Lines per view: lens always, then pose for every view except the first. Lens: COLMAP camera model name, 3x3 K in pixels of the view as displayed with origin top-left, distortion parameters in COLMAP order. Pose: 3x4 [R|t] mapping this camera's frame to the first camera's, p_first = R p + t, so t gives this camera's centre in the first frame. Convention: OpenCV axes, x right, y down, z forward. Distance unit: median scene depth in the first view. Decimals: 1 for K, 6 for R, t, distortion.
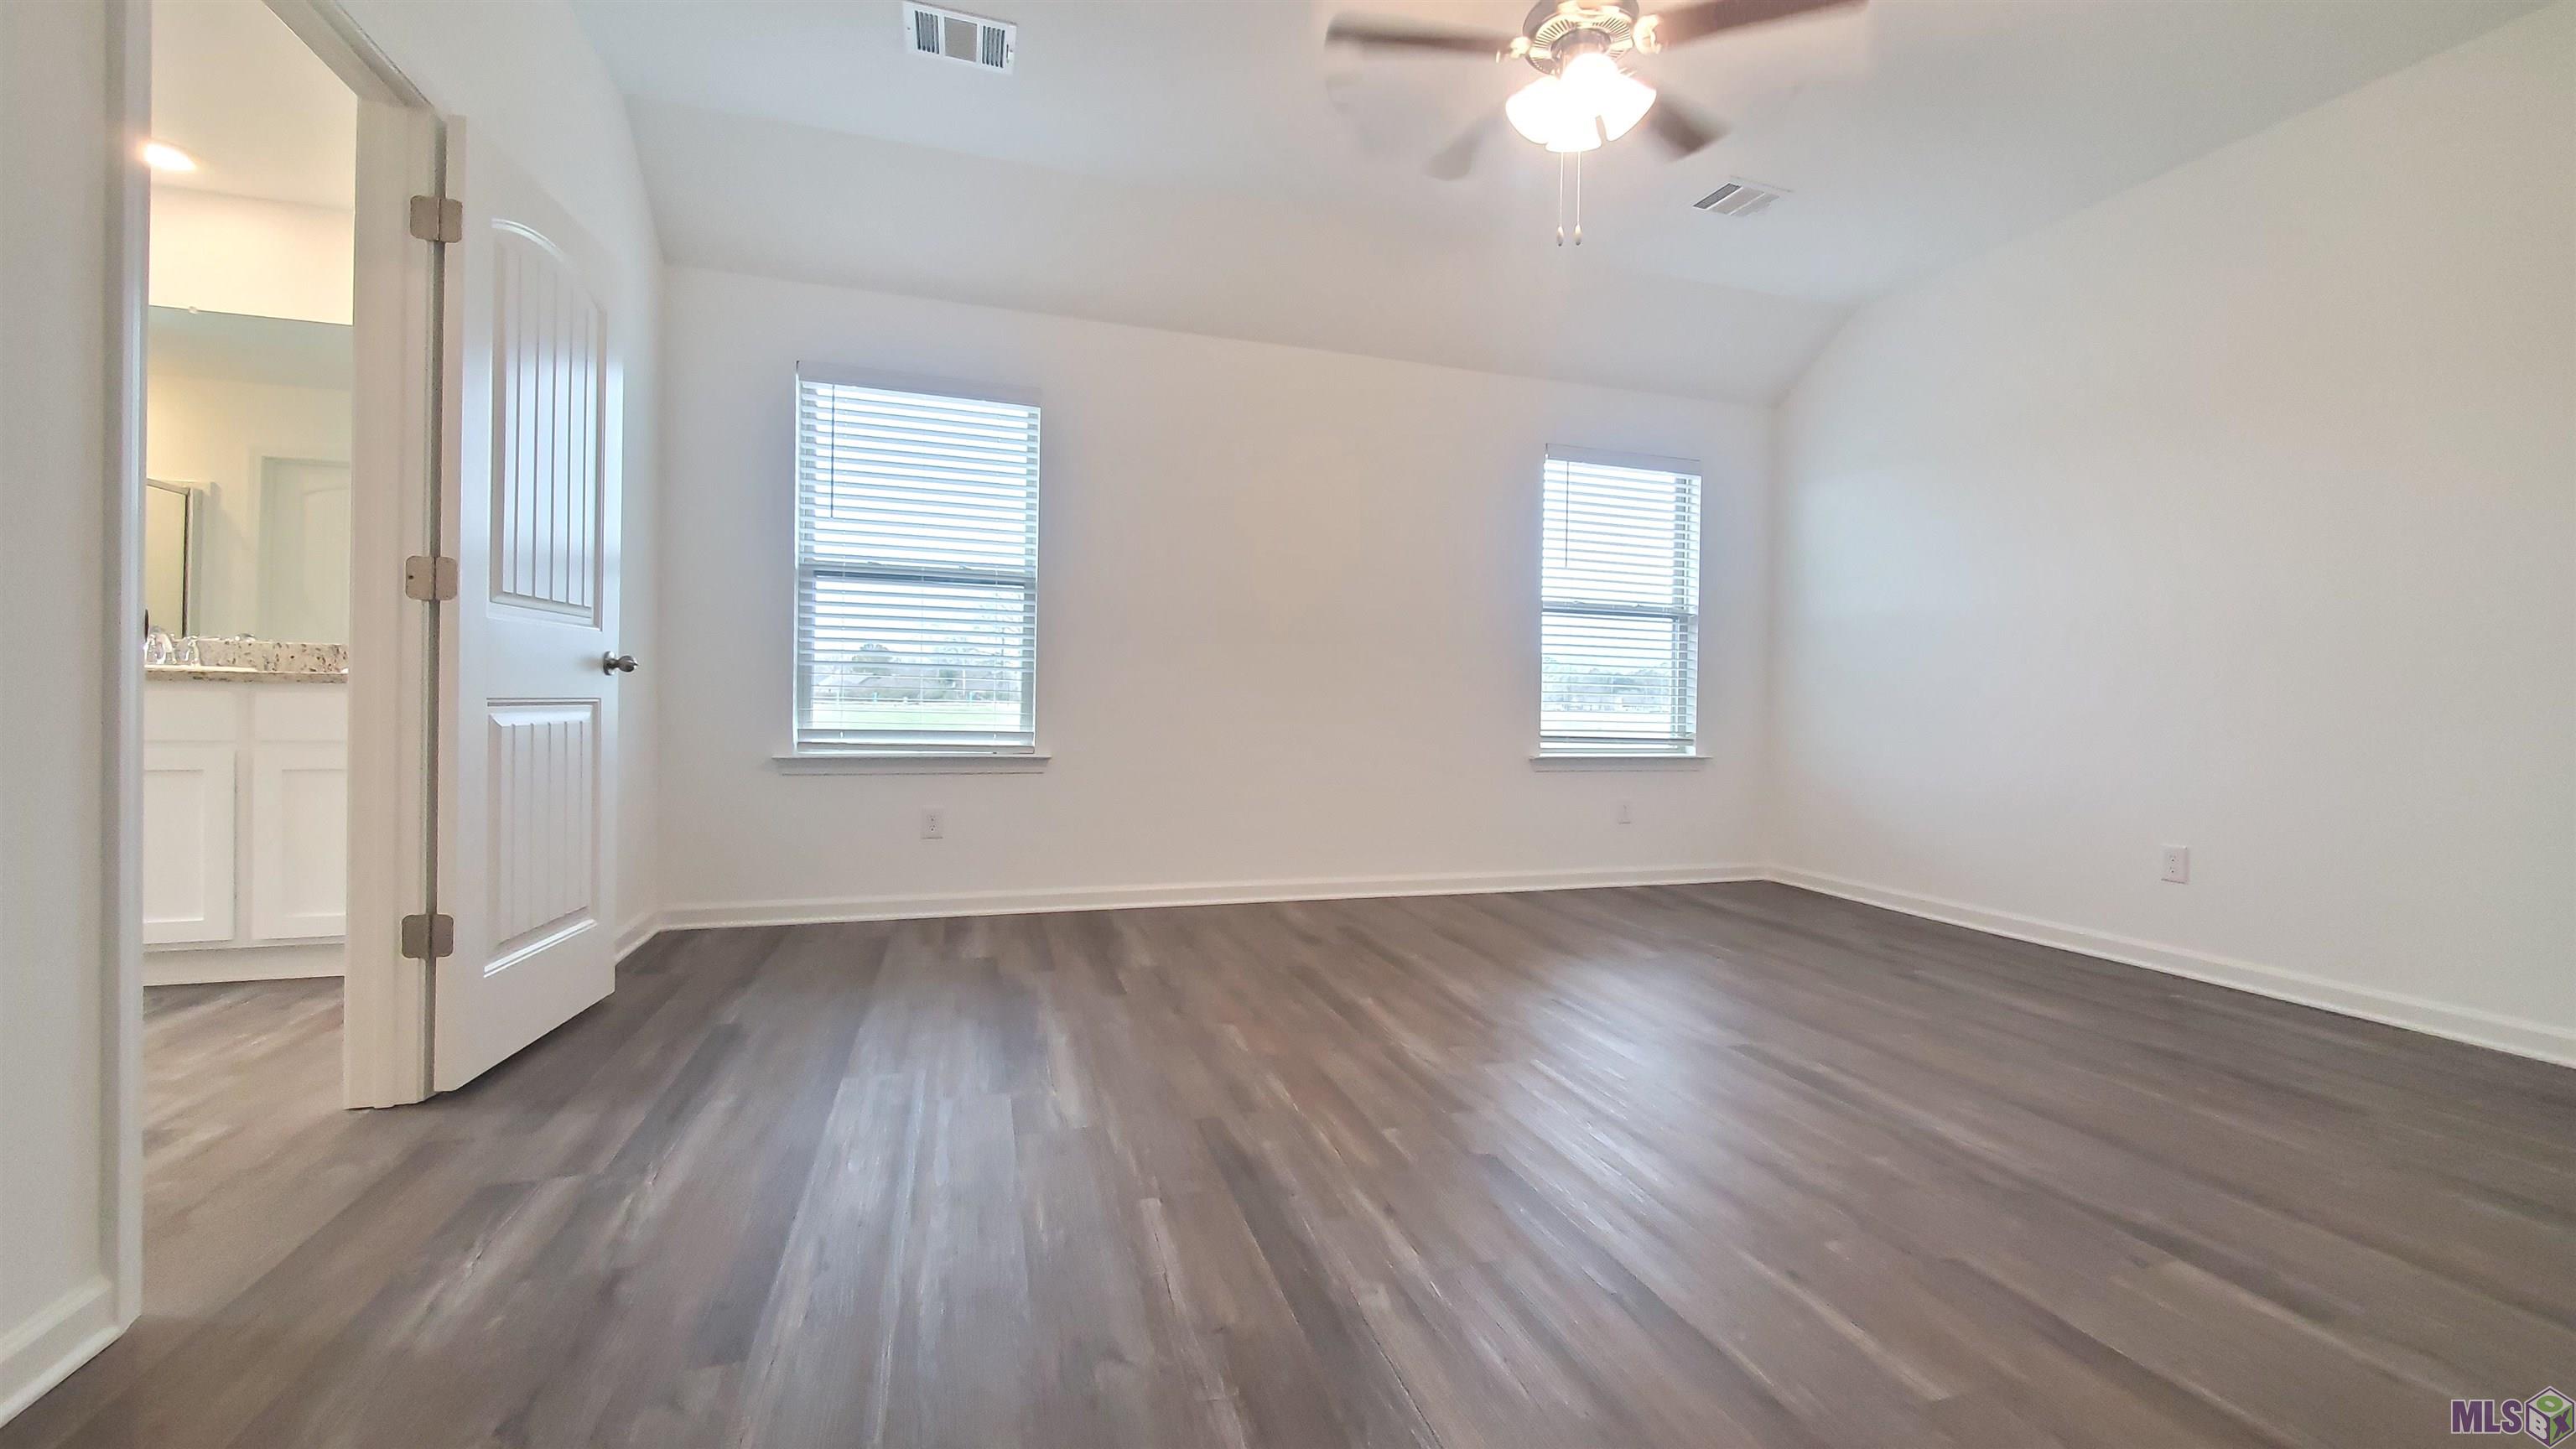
lens RADIAL K [[988.7, 0, 1280.7], [0, 988.7, 714.1], [0, 0, 1]] dist [-0.001202, -0.003543]
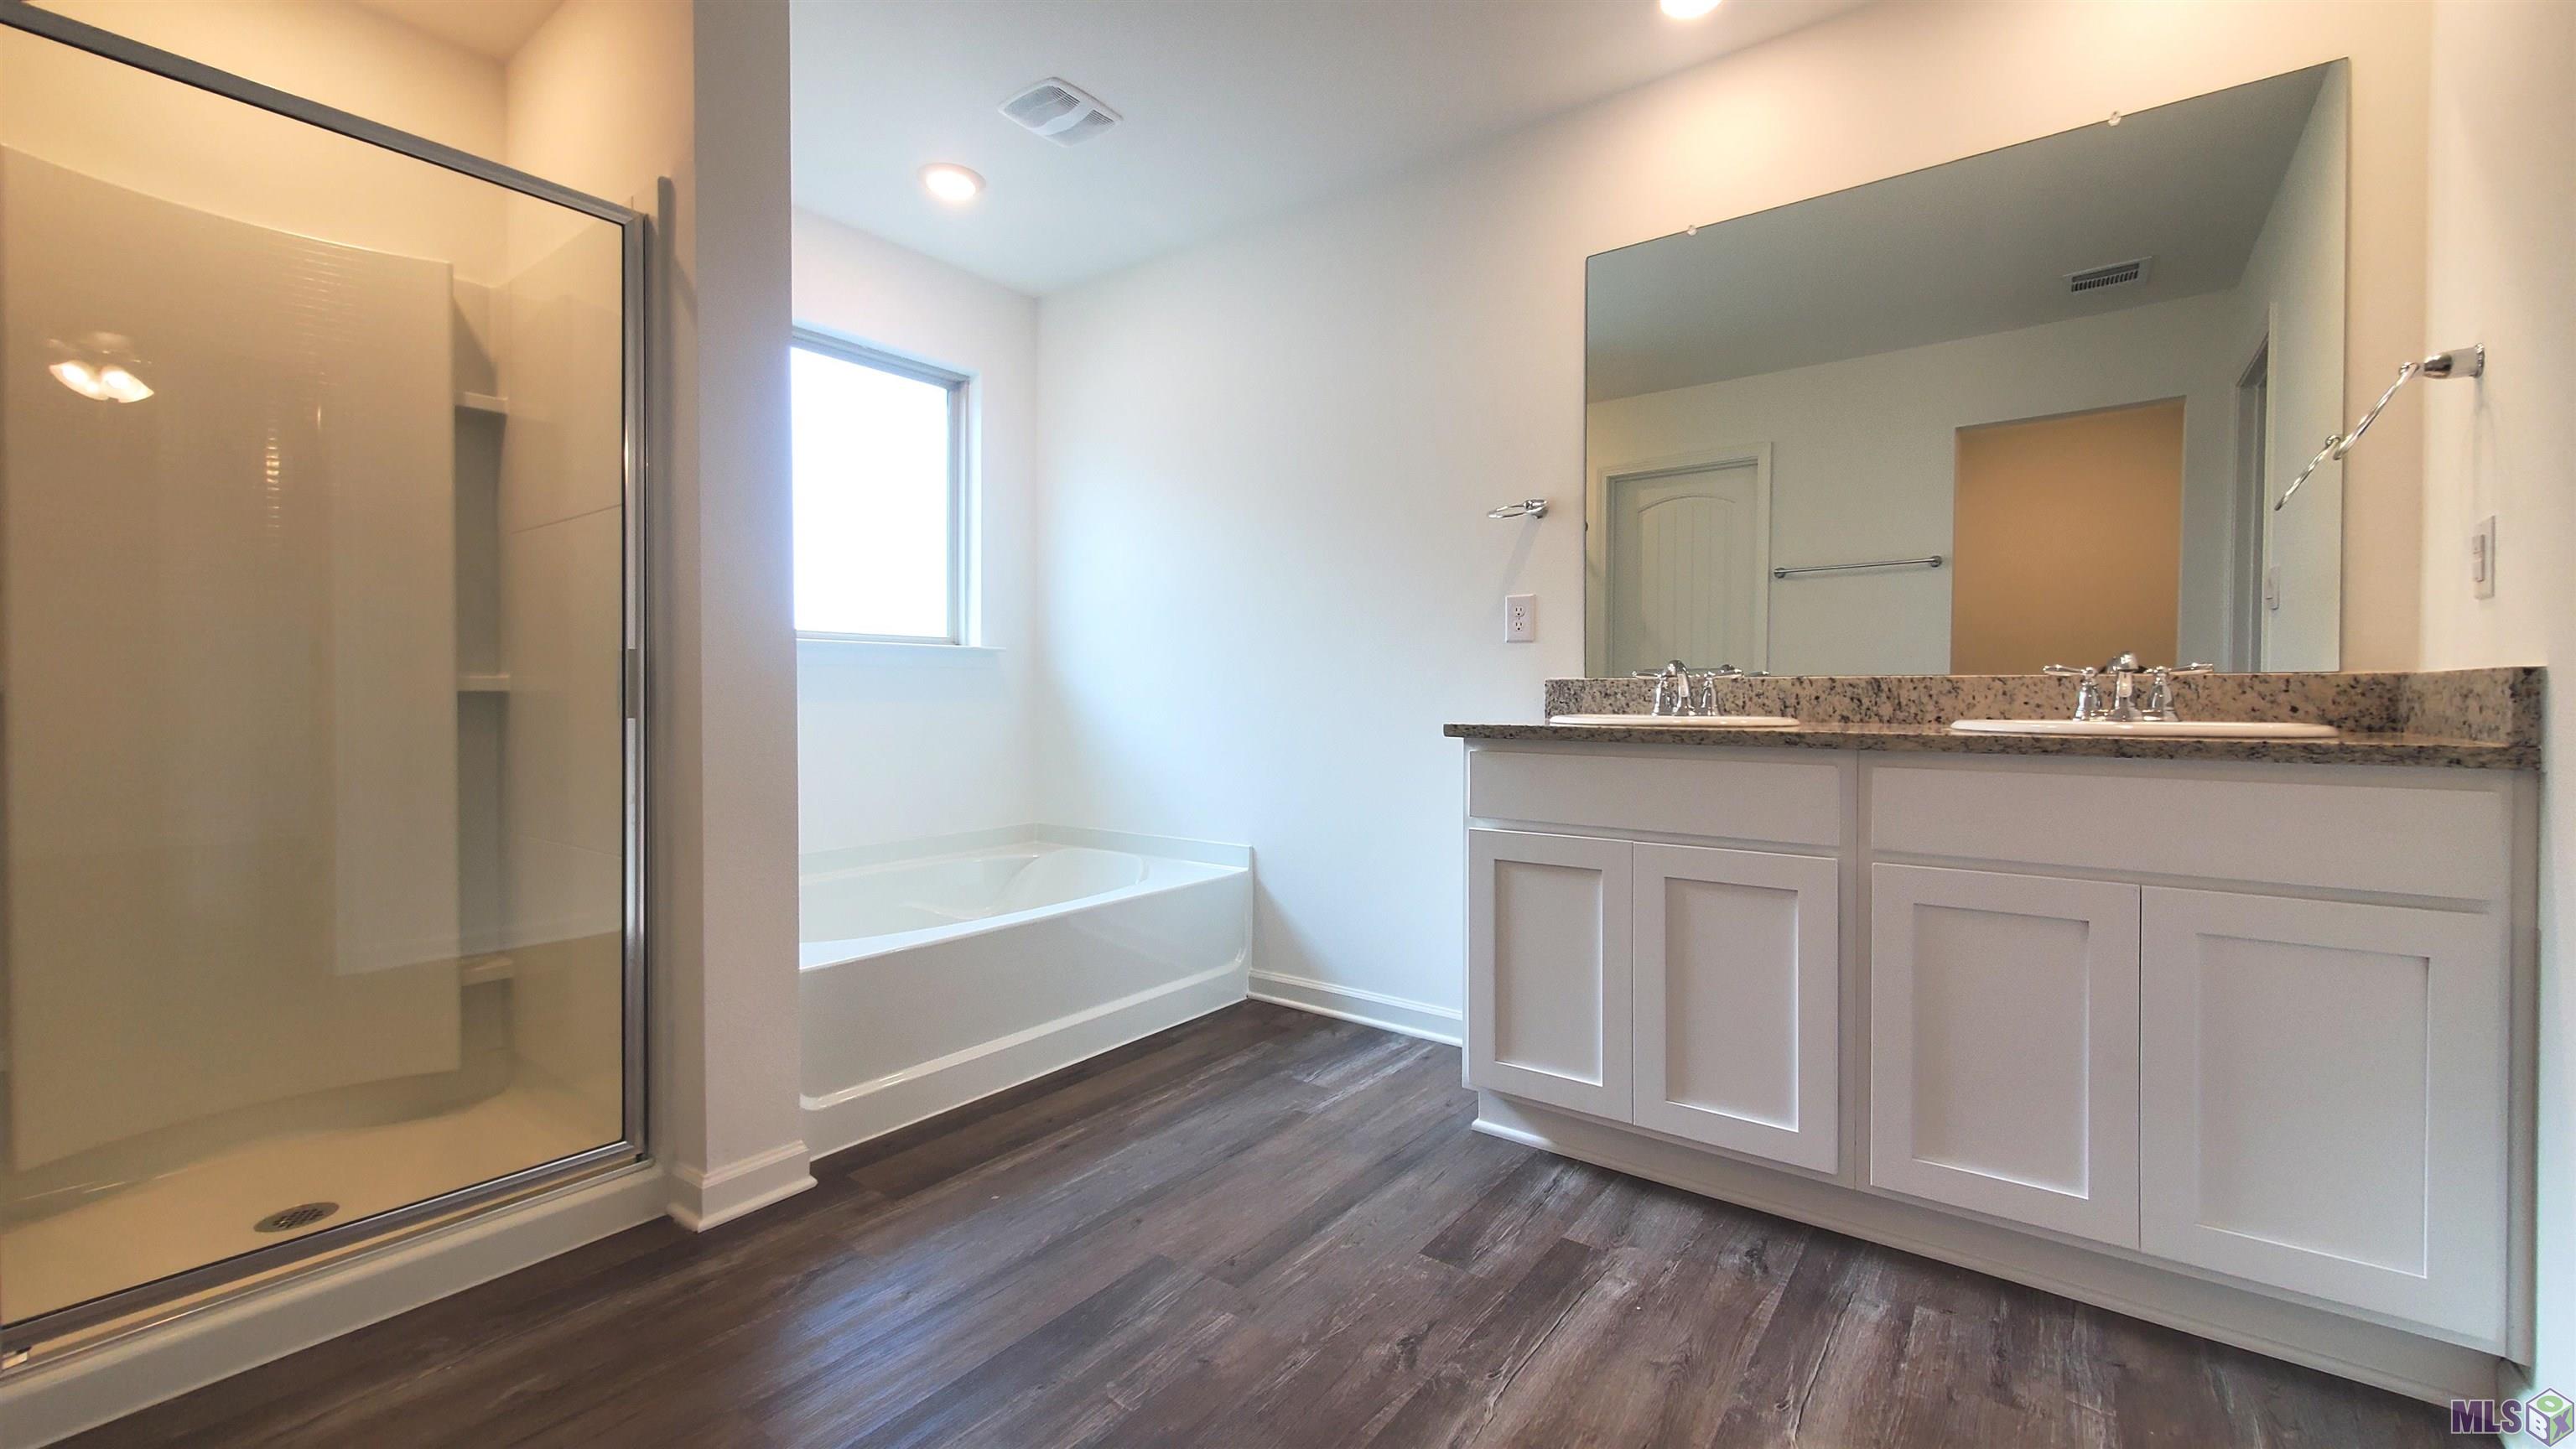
lens RADIAL K [[988.7, 0, 1295.4], [0, 988.7, 712.8], [0, 0, 1]] dist [-0.001202, -0.003543]
pose [[0.561424, -0.000162, -0.827528, -0.641930], [-0.004025, 0.999988, -0.002927, -0.044128], [0.827518, 0.004974, 0.561417, 0.327390]]
